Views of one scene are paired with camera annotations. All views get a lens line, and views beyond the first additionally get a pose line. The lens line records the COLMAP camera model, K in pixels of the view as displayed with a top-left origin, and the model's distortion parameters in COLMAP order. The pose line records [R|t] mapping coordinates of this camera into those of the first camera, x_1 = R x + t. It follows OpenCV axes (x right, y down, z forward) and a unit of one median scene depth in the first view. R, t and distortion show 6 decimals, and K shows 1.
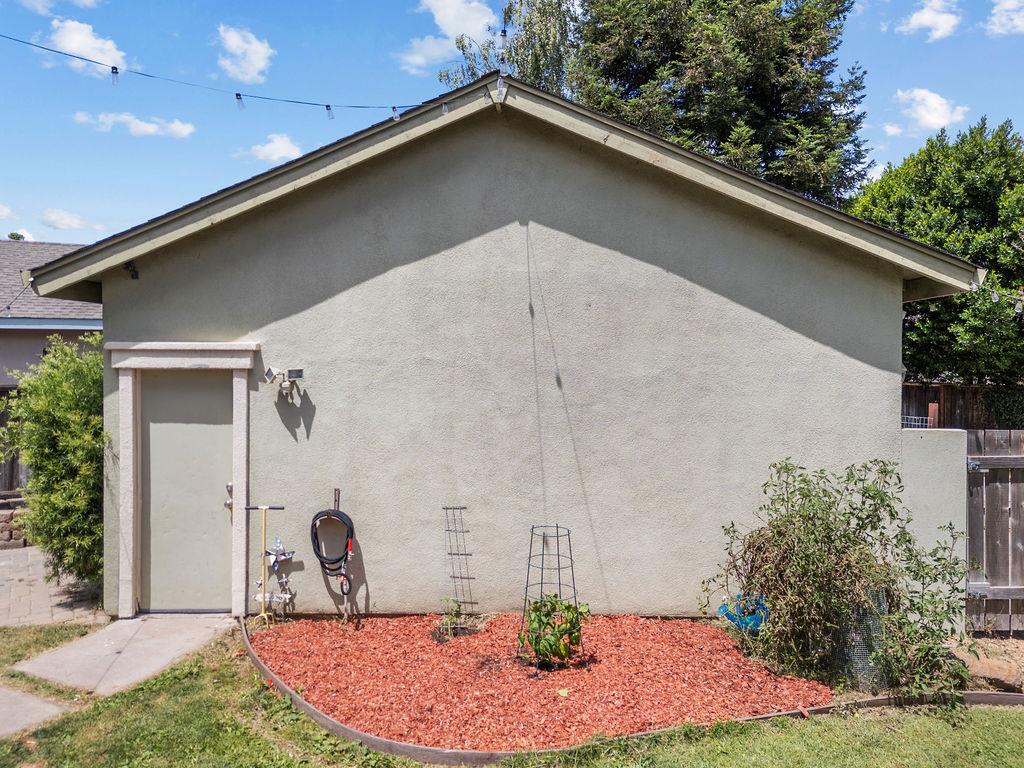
lens RADIAL K [[768.3, 0, 512.0], [0, 768.3, 384.0], [0, 0, 1]] dist [0.090961, -0.101606]
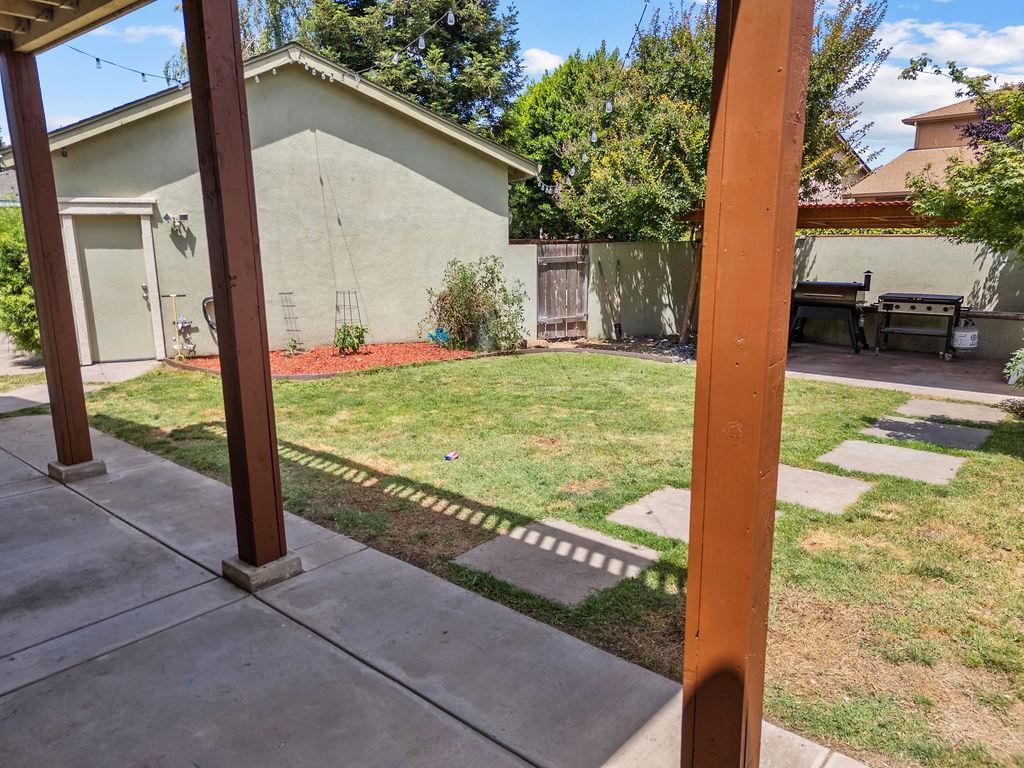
lens RADIAL K [[708.7, 0, 501.1], [0, 708.7, 393.9], [0, 0, 1]] dist [0.065252, -0.072316]
pose [[0.939156, -0.085464, 0.332689, -0.179074], [0.020399, 0.980720, 0.194350, 0.076399], [-0.342884, -0.175739, 0.922793, -0.785697]]
